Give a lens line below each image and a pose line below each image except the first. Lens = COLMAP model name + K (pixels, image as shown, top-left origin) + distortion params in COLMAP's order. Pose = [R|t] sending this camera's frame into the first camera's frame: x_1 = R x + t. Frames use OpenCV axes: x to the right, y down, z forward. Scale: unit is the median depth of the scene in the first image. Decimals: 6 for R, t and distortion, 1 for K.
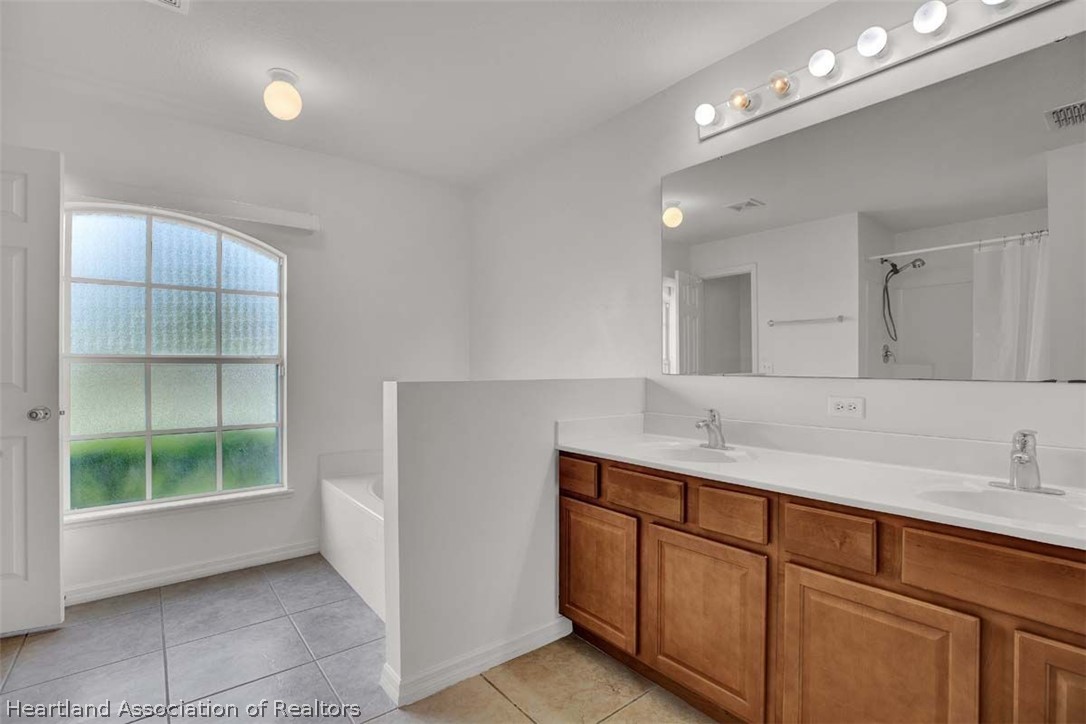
lens RADIAL K [[499.3, 0, 558.6], [0, 499.3, 360.2], [0, 0, 1]] dist [-0.025258, 0.000430]
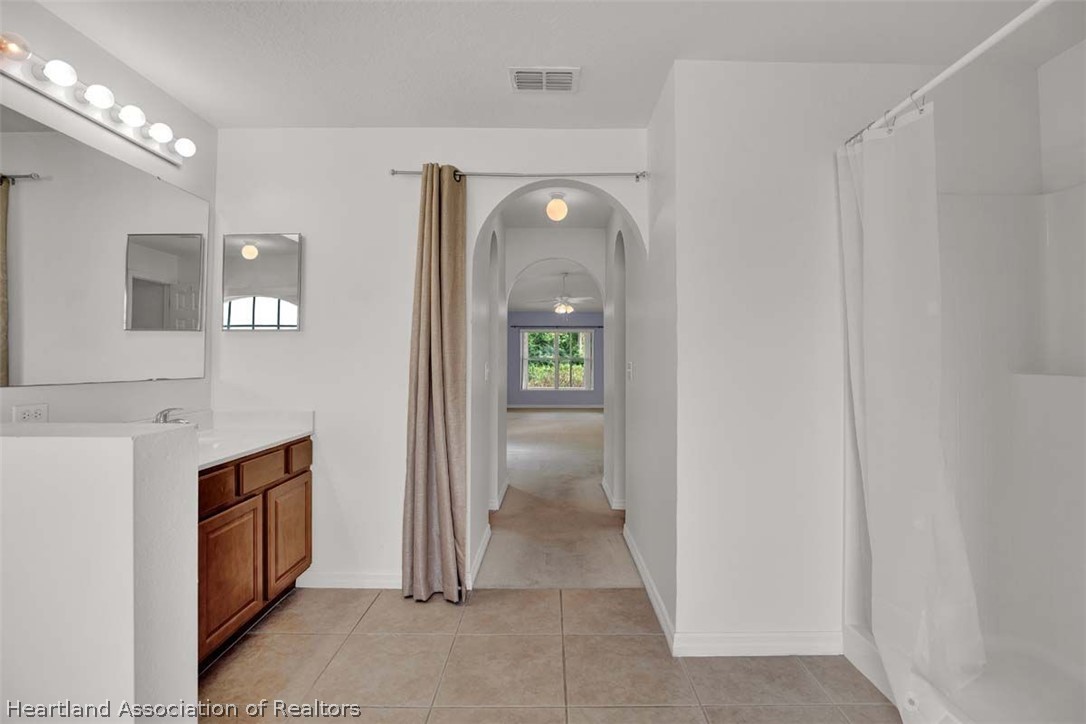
lens RADIAL K [[505.8, 0, 548.0], [0, 505.8, 359.3], [0, 0, 1]] dist [-0.019426, 0.000758]
pose [[-0.719989, 0.014837, 0.693826, -1.126611], [0.004379, 0.999849, -0.016837, 0.006418], [-0.693971, -0.009084, -0.719945, 1.306305]]
